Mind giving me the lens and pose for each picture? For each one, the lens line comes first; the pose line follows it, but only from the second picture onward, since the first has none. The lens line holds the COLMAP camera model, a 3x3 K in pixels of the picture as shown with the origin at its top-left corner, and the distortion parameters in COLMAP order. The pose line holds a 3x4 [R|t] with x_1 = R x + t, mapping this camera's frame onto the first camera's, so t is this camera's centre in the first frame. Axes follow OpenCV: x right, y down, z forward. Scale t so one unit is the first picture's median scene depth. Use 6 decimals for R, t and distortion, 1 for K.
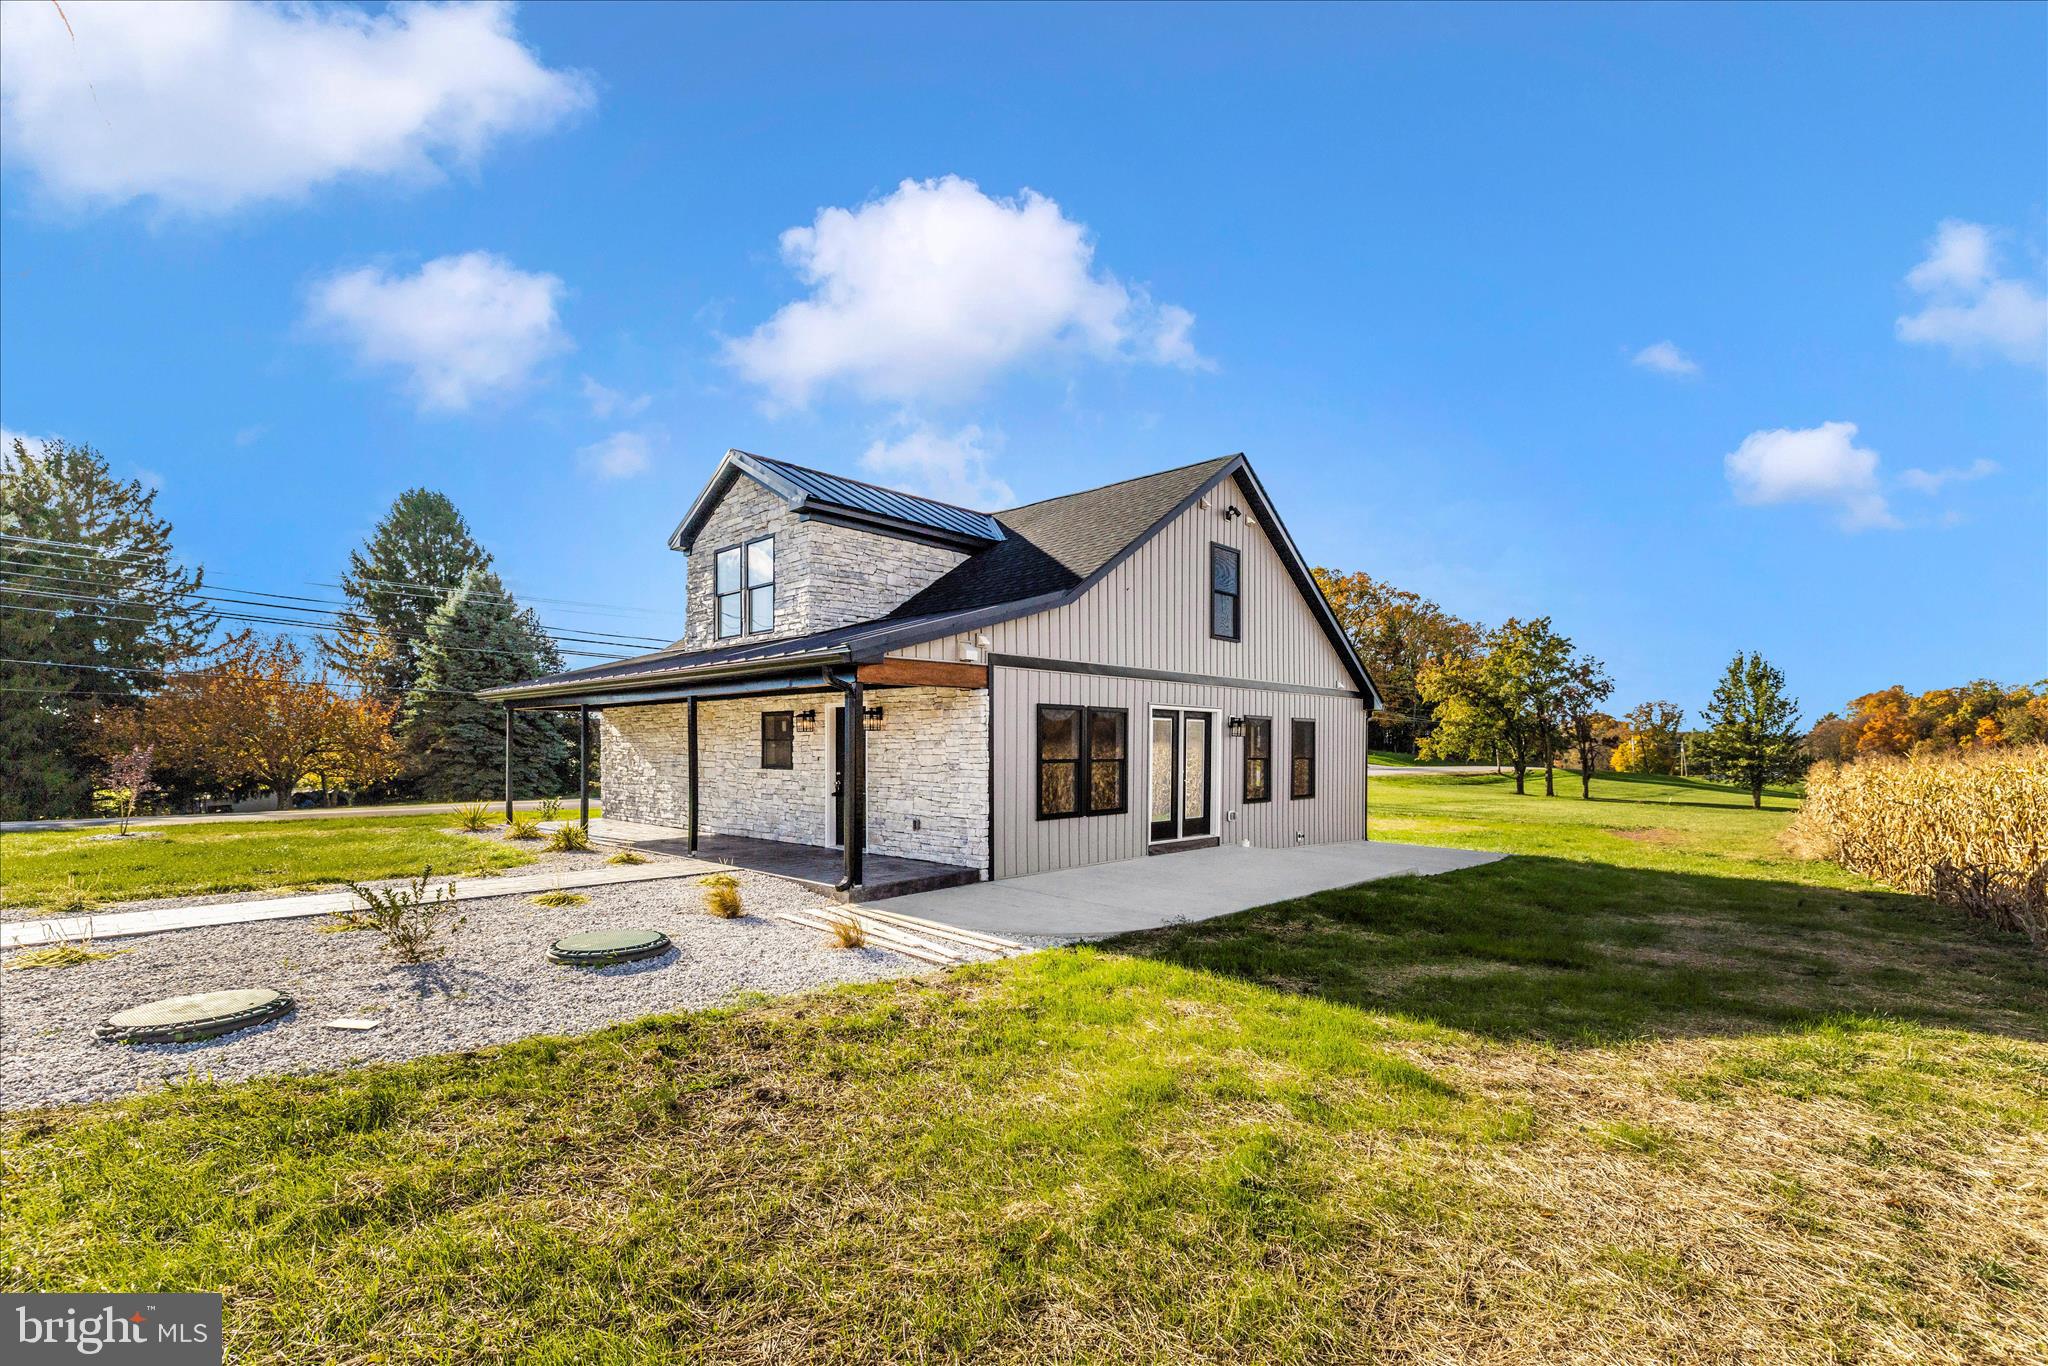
lens RADIAL K [[887.7, 0, 1015.9], [0, 887.7, 750.1], [0, 0, 1]] dist [0.000722, 0.000077]
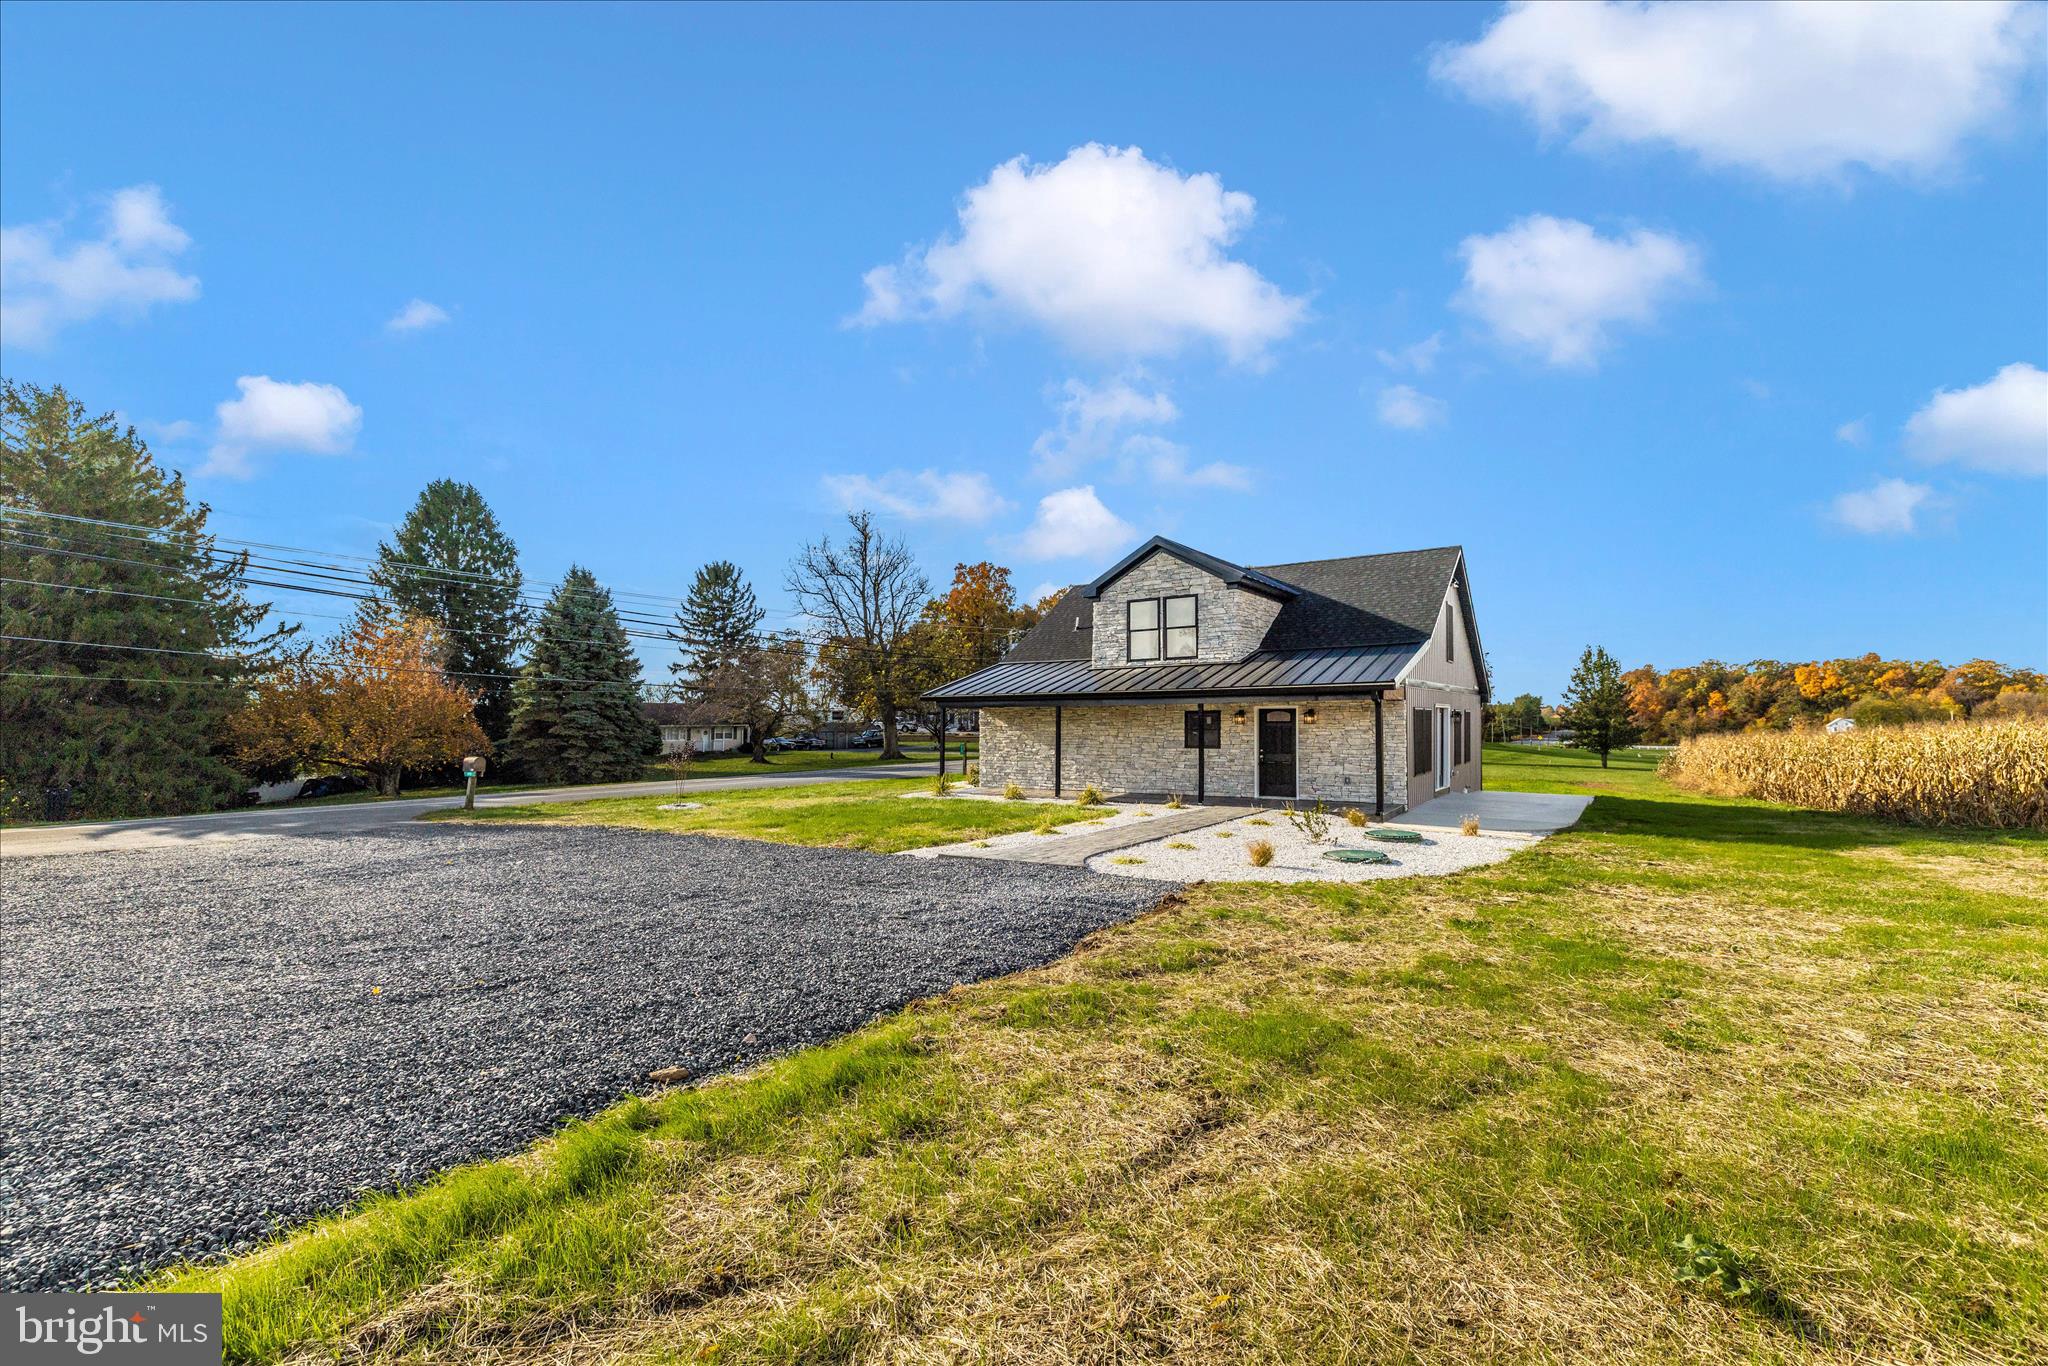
lens RADIAL K [[870.4, 0, 1034.2], [0, 870.4, 663.8], [0, 0, 1]] dist [-0.000558, 0.000184]
pose [[0.985577, 0.001718, 0.169217, -0.286969], [0.010265, 0.997500, -0.069916, -0.007523], [-0.168914, 0.070645, 0.983096, -0.152016]]
